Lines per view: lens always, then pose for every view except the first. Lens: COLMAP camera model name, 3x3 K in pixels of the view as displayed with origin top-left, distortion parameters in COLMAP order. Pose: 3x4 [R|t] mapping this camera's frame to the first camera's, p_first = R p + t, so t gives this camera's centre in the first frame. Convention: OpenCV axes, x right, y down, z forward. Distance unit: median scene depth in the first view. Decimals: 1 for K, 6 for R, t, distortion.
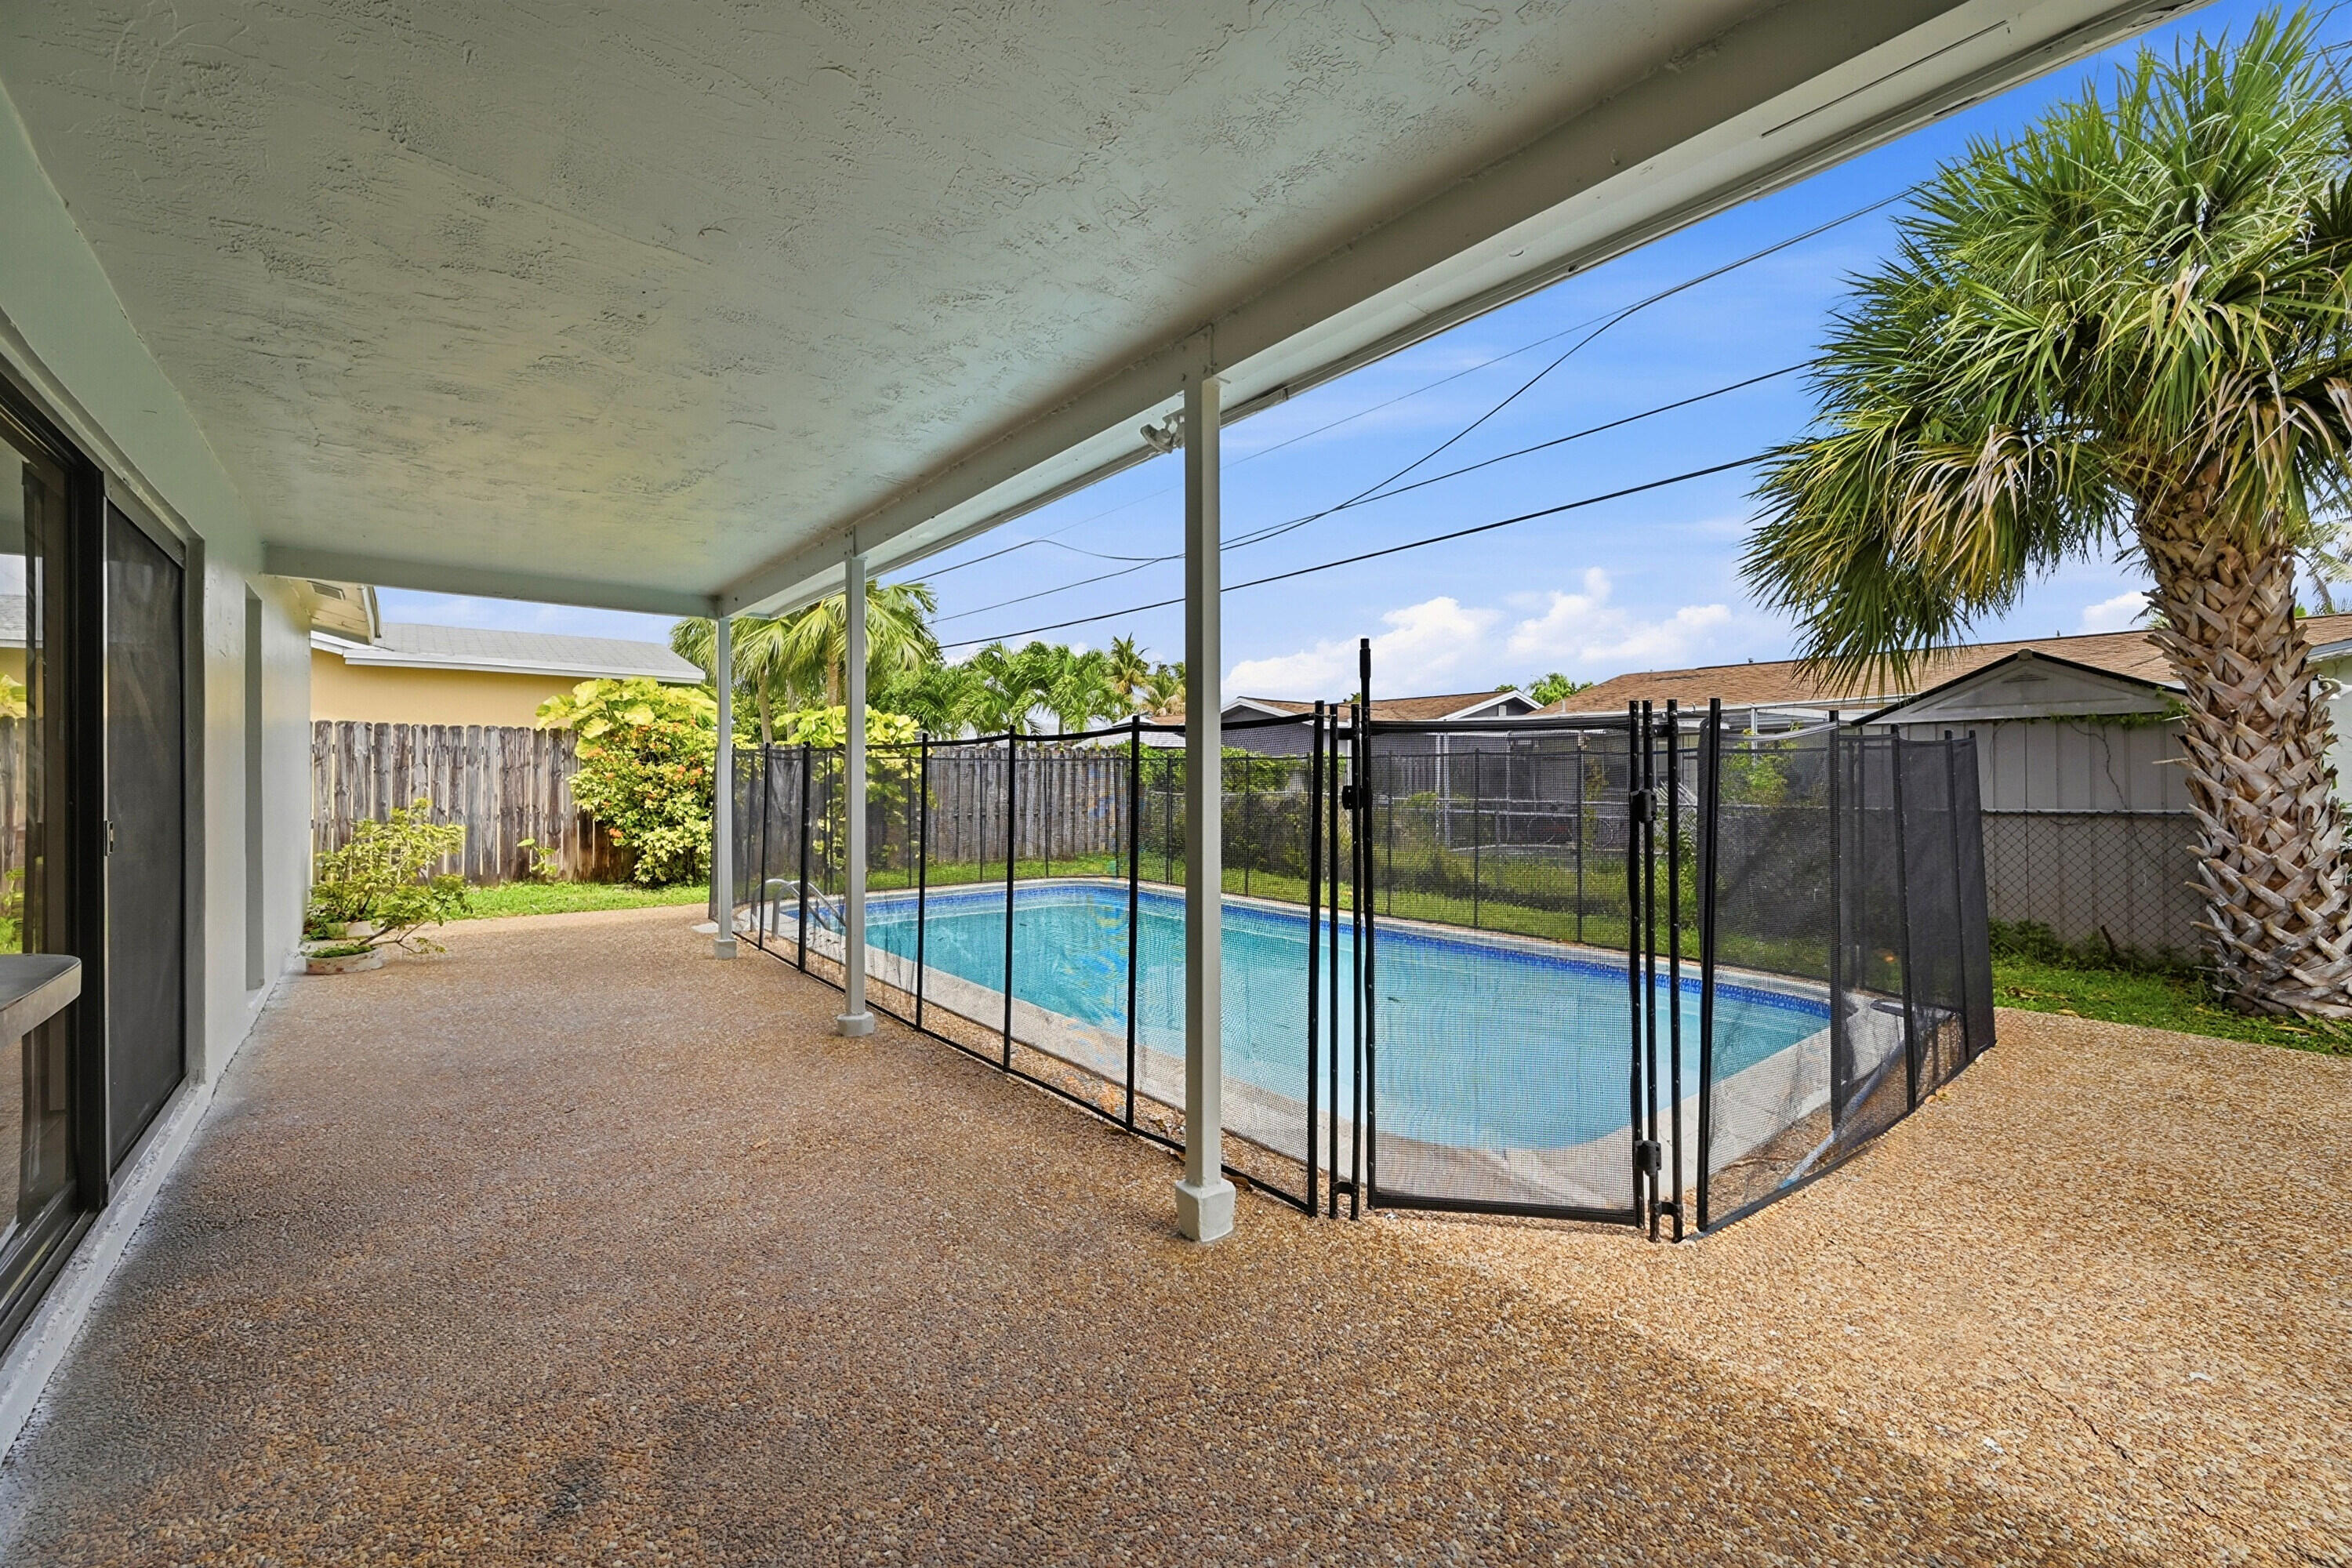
lens RADIAL K [[934.7, 0, 1167.4], [0, 934.7, 776.1], [0, 0, 1]] dist [-0.001990, 0.002034]
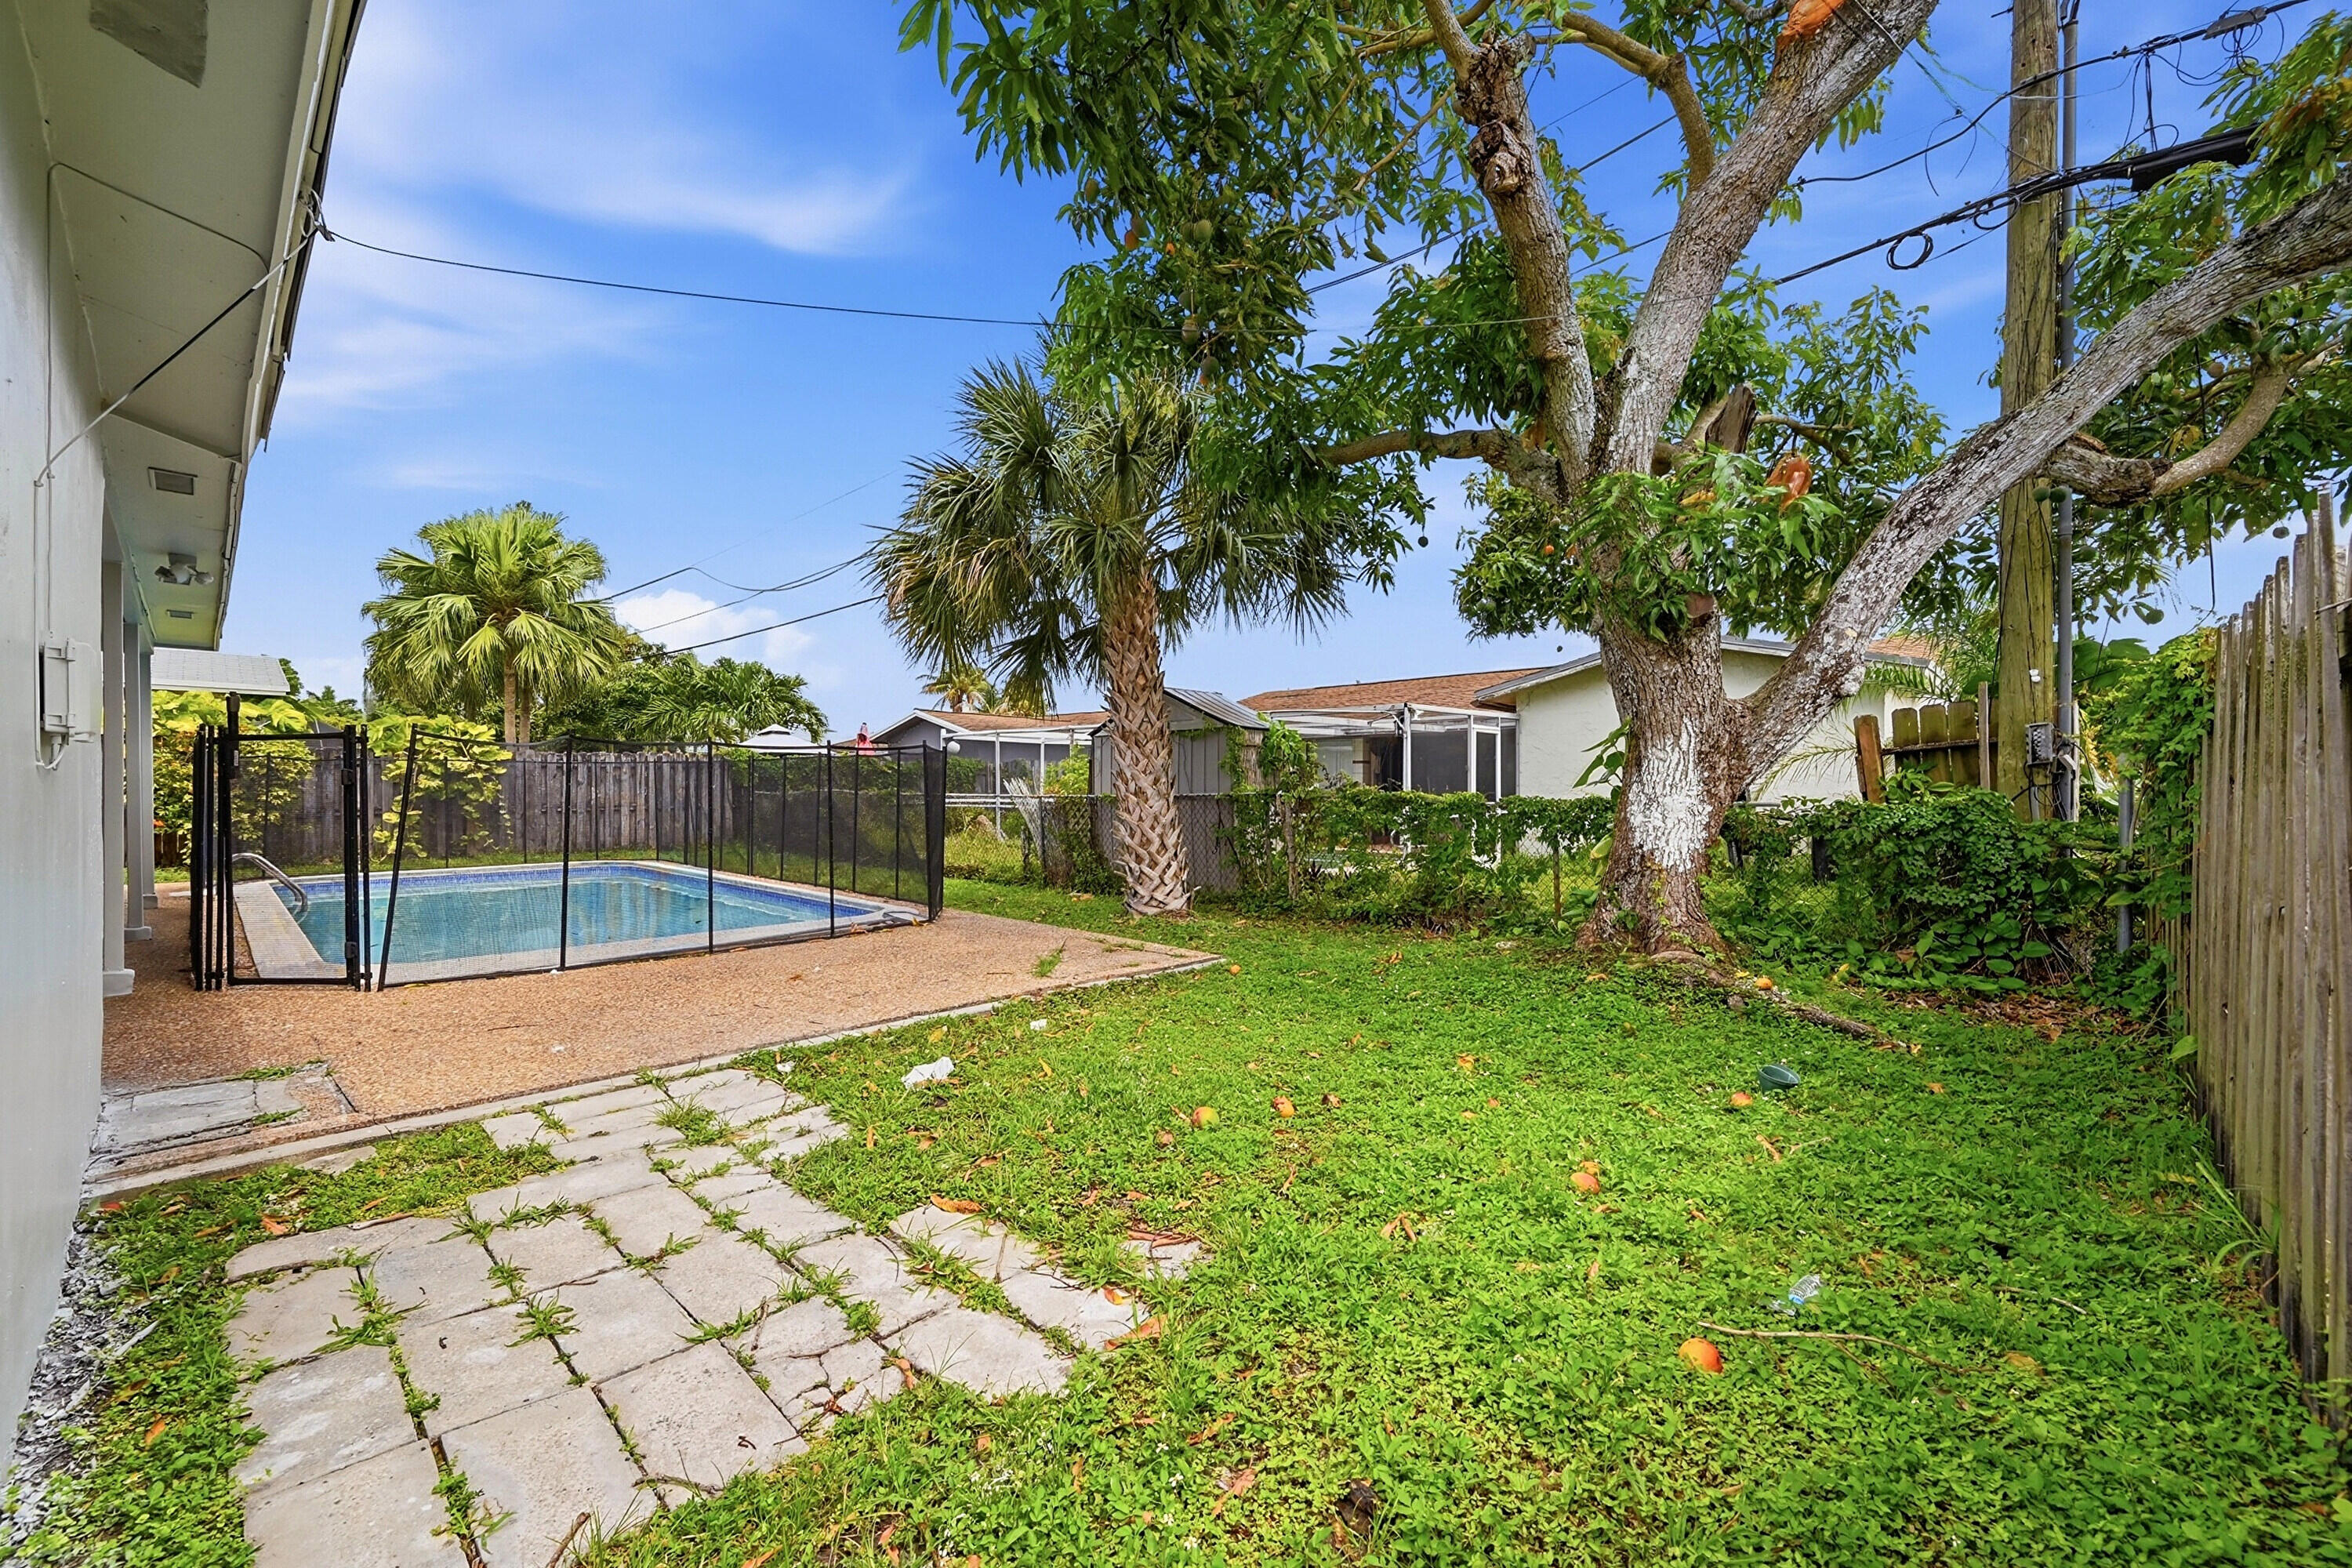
lens RADIAL K [[934.7, 0, 1170.4], [0, 934.7, 783.4], [0, 0, 1]] dist [-0.001990, 0.002034]
pose [[0.992531, 0.000616, 0.121990, 0.901215], [-0.000447, 0.999999, -0.001411, 0.020331], [-0.121991, 0.001346, 0.992530, -0.546954]]
